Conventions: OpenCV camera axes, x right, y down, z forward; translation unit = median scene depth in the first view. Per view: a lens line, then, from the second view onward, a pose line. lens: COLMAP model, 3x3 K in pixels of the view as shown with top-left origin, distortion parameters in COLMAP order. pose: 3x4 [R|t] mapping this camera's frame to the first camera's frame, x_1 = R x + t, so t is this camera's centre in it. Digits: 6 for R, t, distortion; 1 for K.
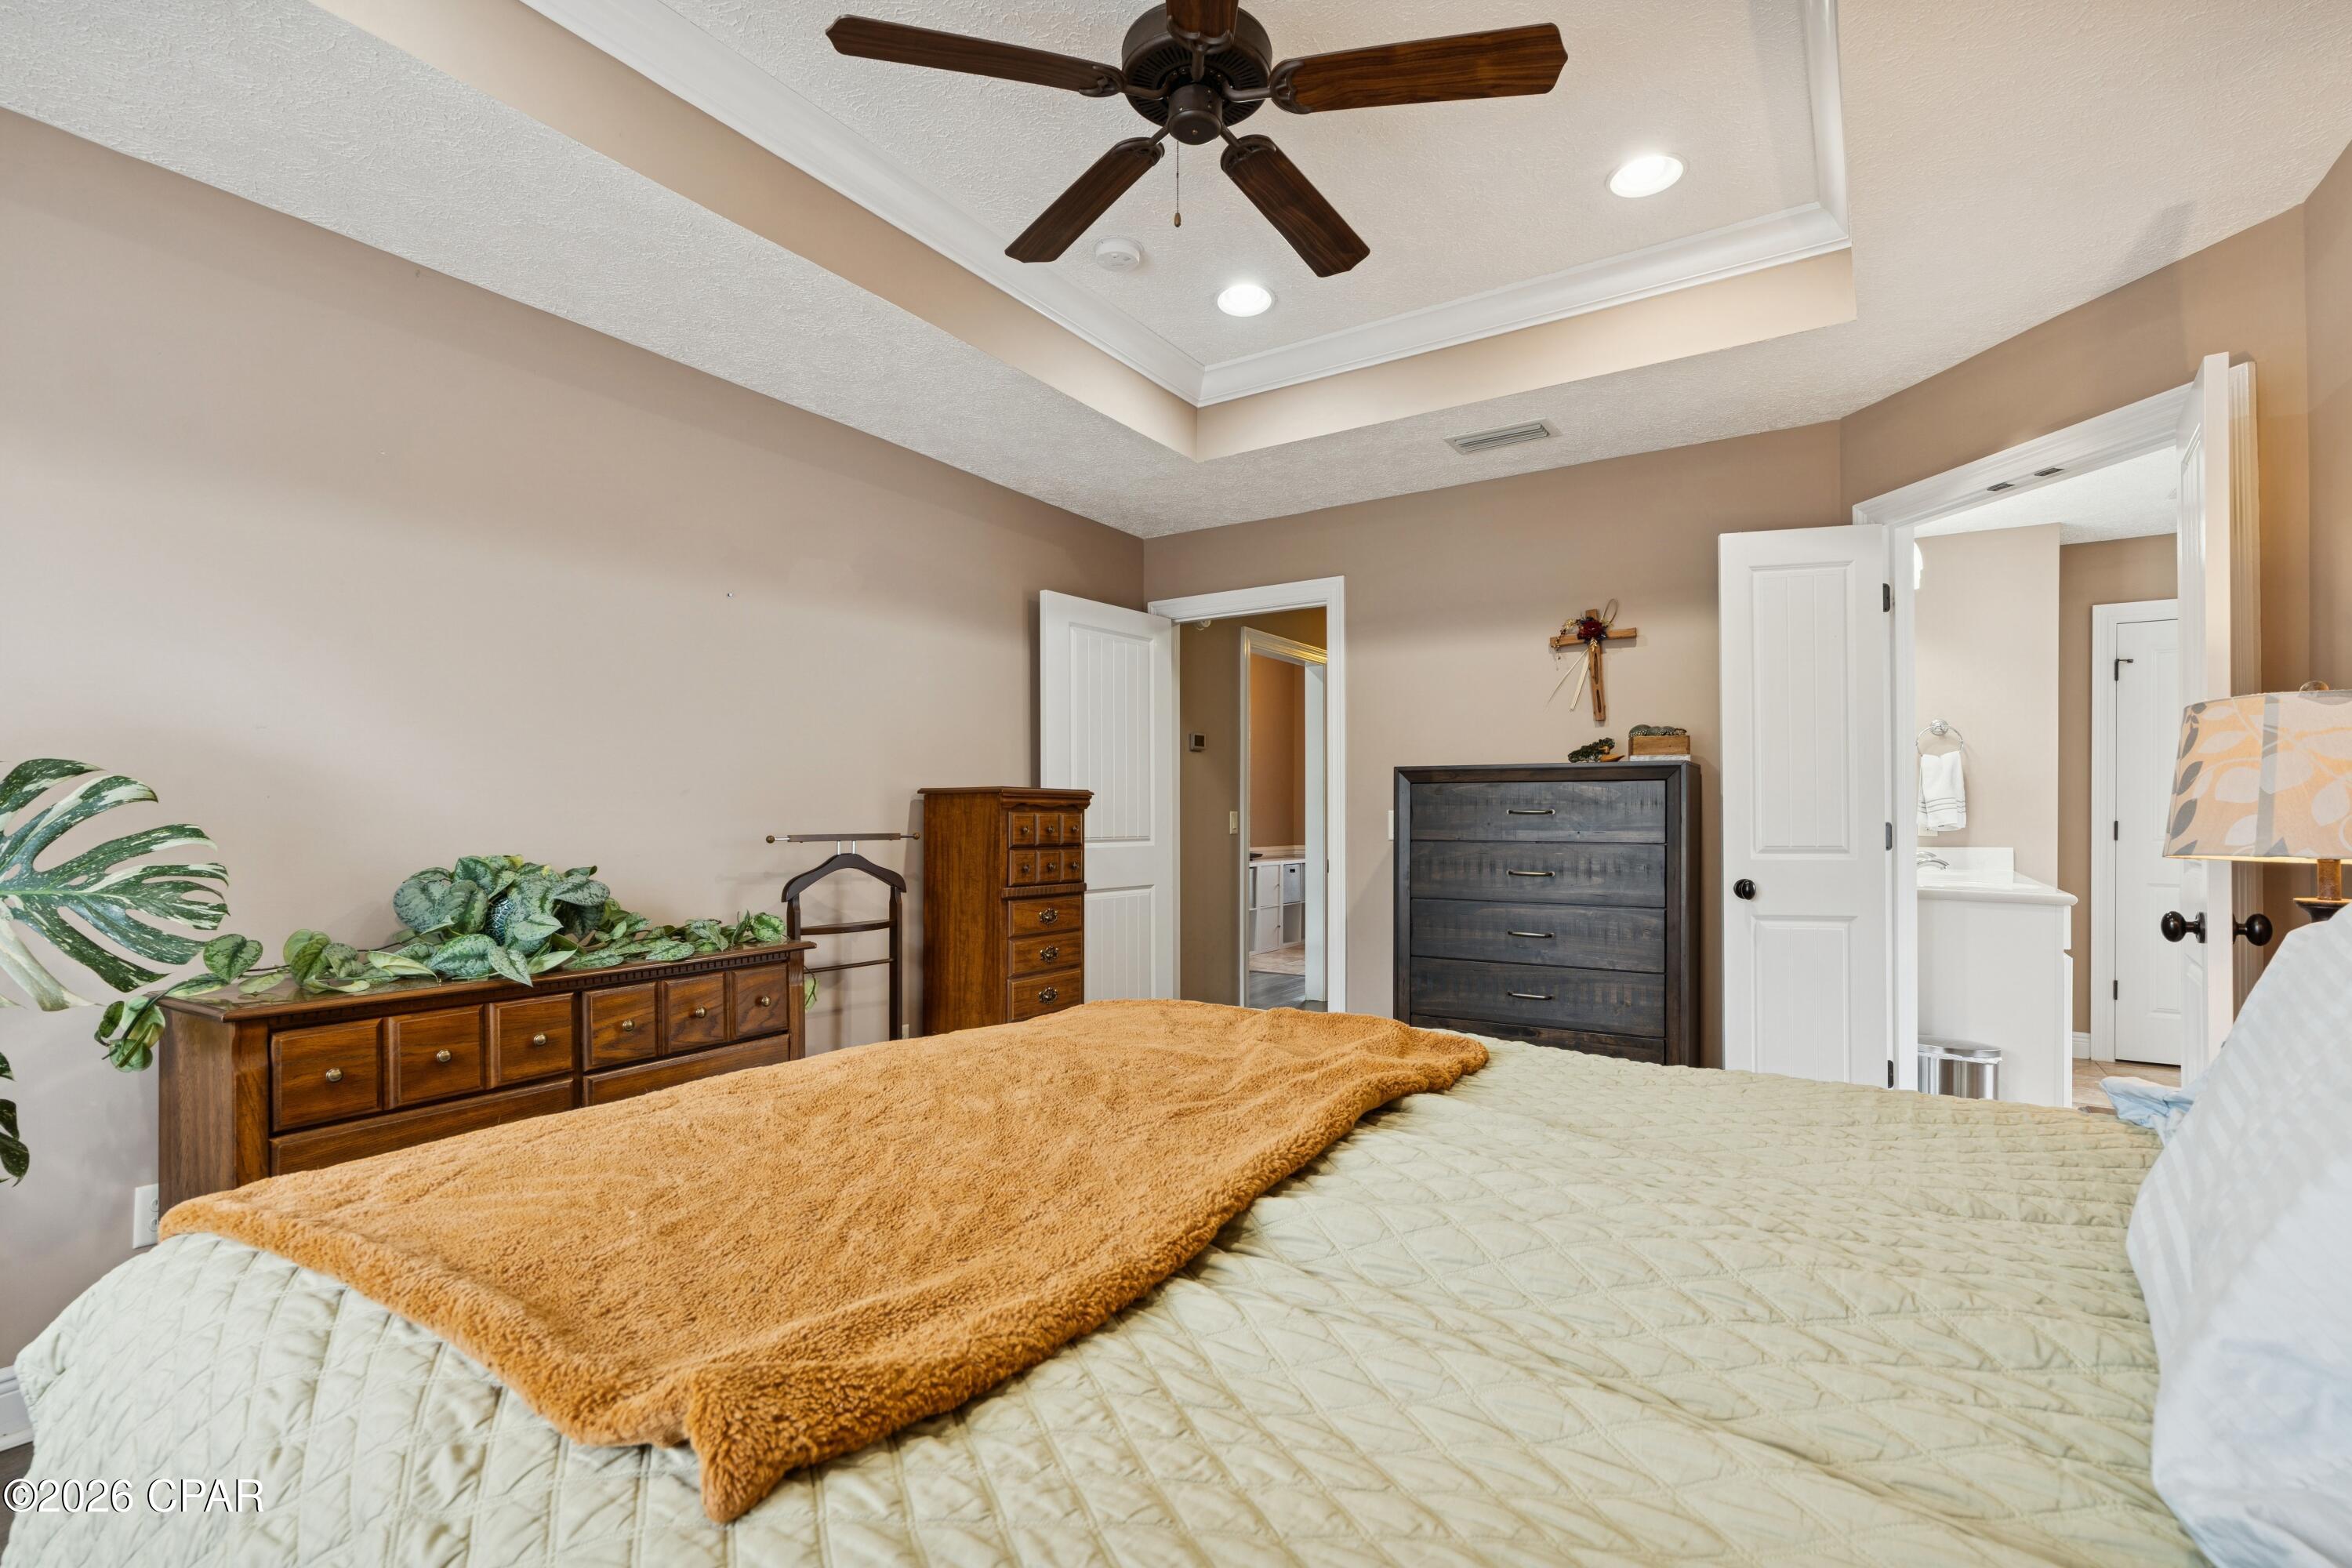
lens RADIAL K [[1070.2, 0, 1177.2], [0, 1070.2, 804.5], [0, 0, 1]] dist [-0.001910, 0.000883]
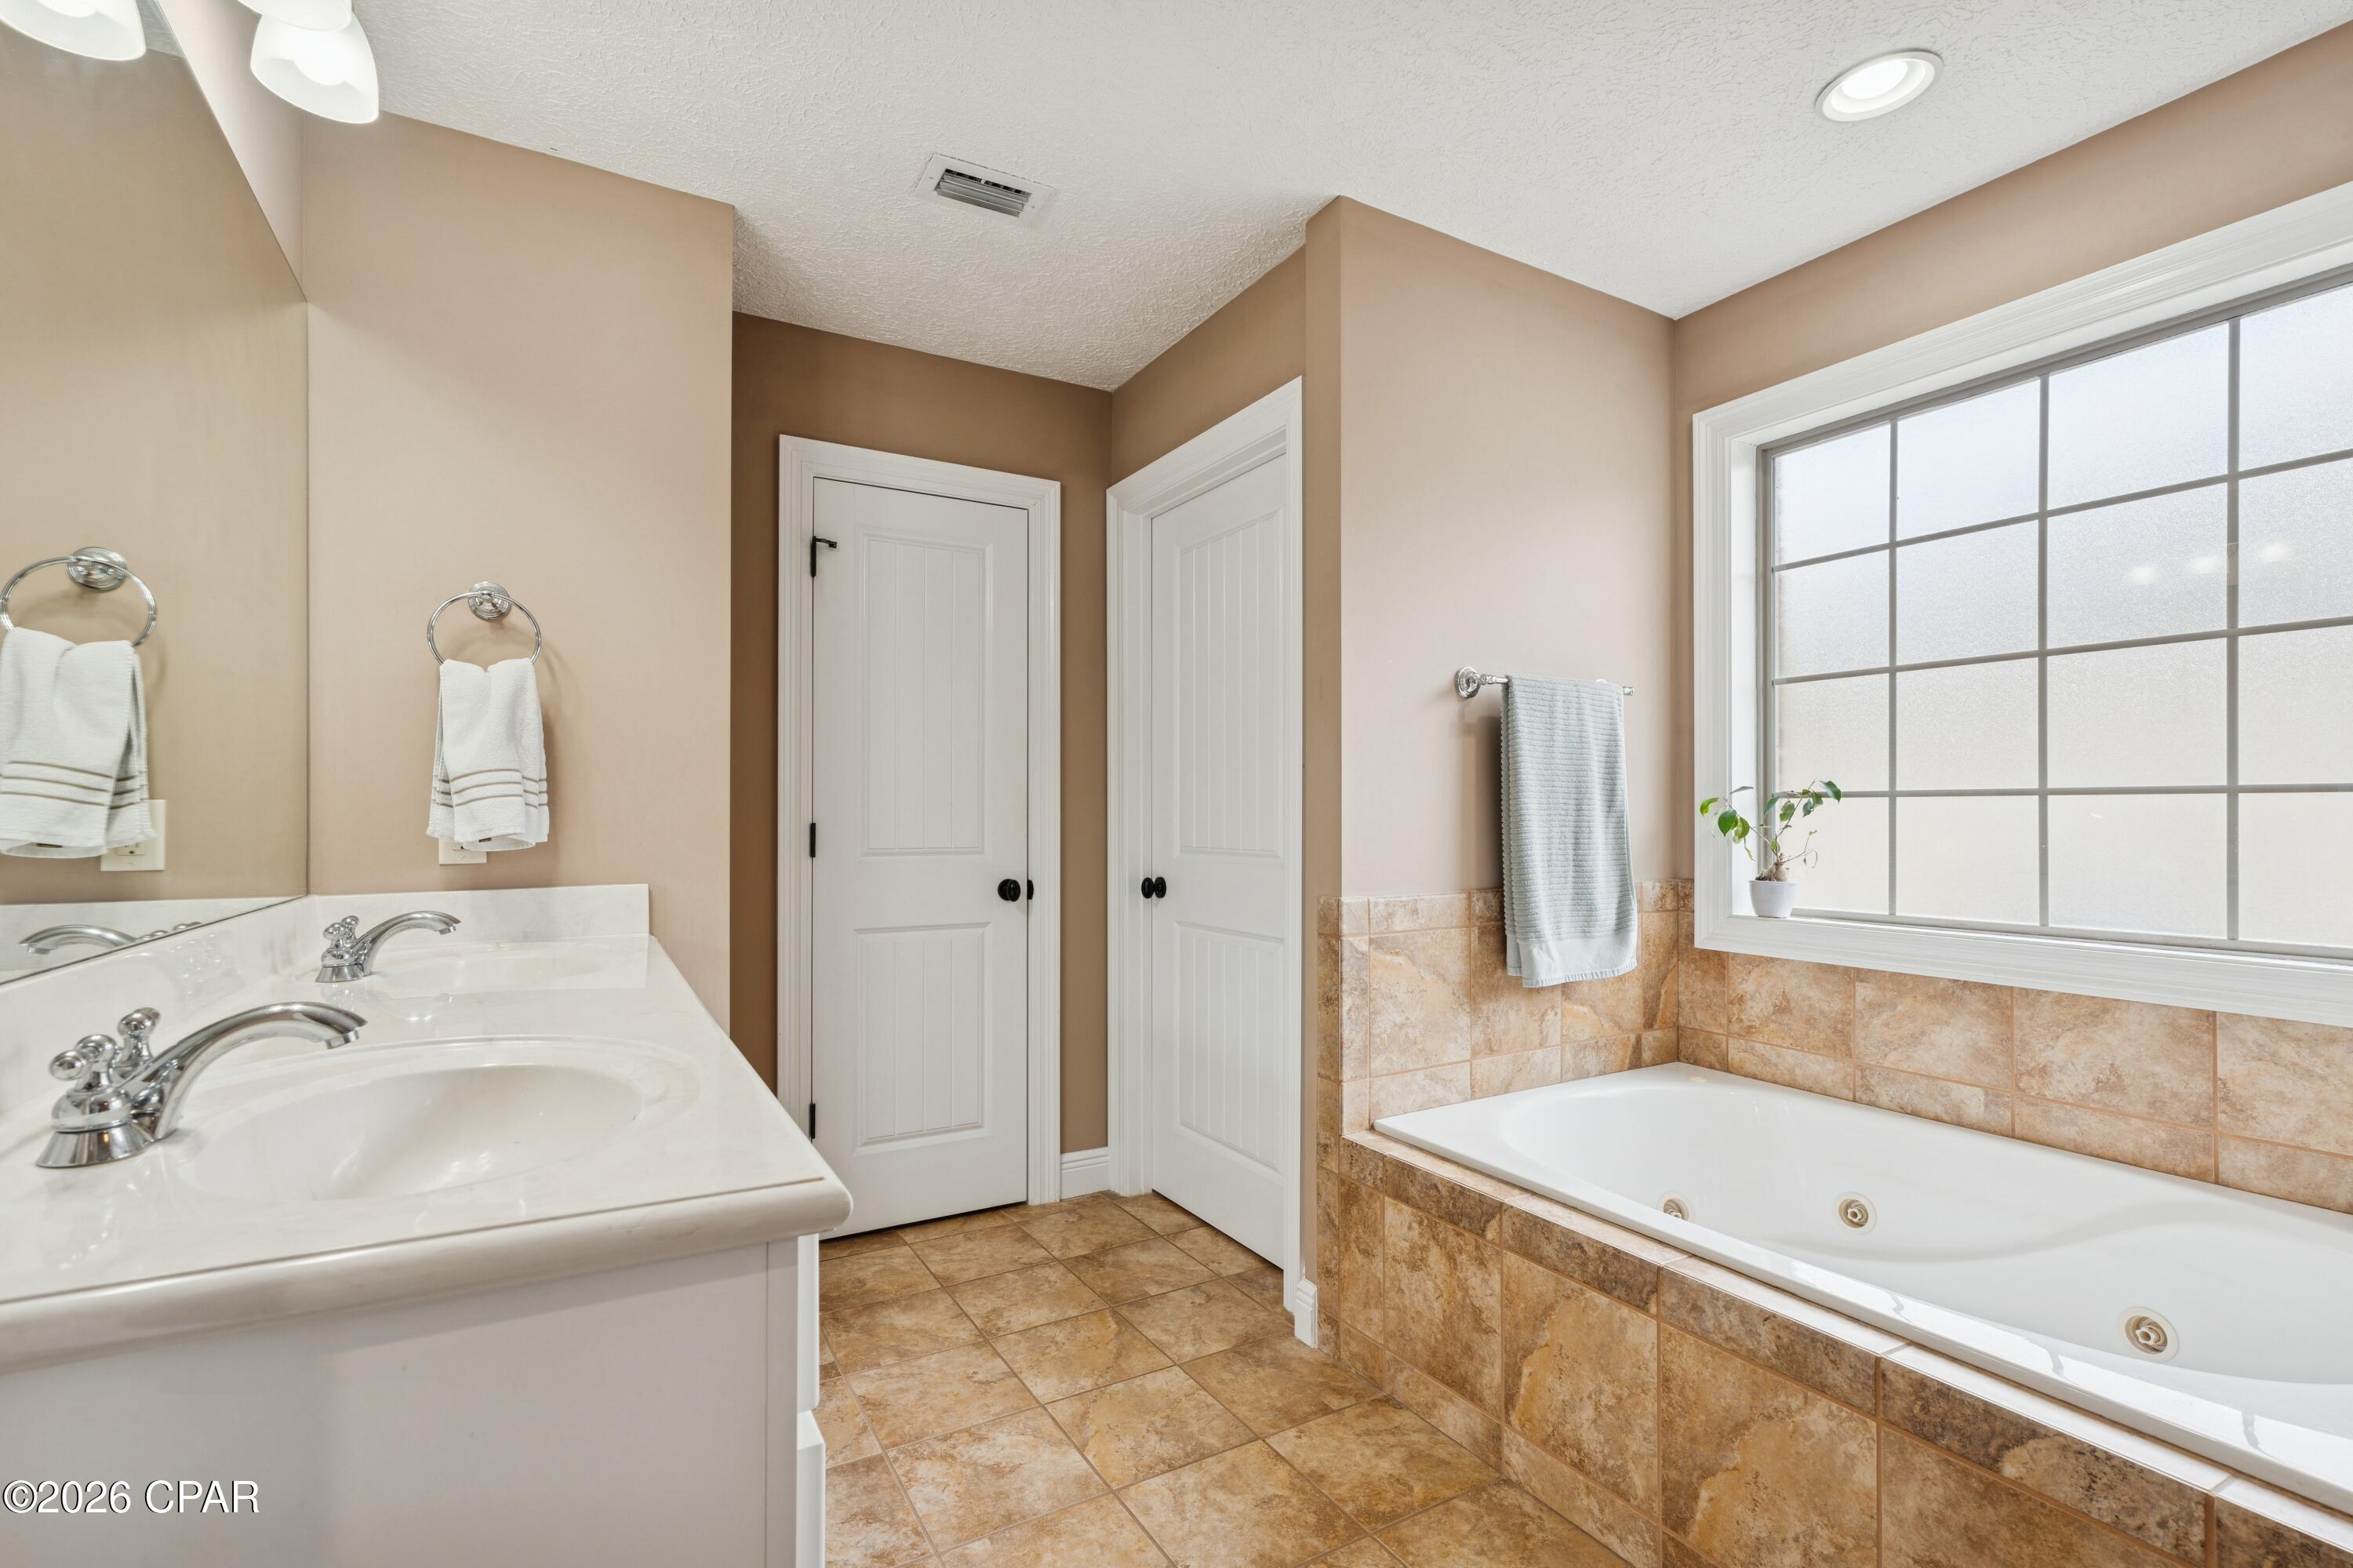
lens RADIAL K [[1070.7, 0, 1177.9], [0, 1070.7, 801.8], [0, 0, 1]] dist [-0.001910, 0.000883]
pose [[0.453573, 0.003414, 0.891213, 0.474100], [-0.007372, 0.999973, -0.000079, 0.003907], [-0.891189, -0.006534, 0.453586, 0.587113]]
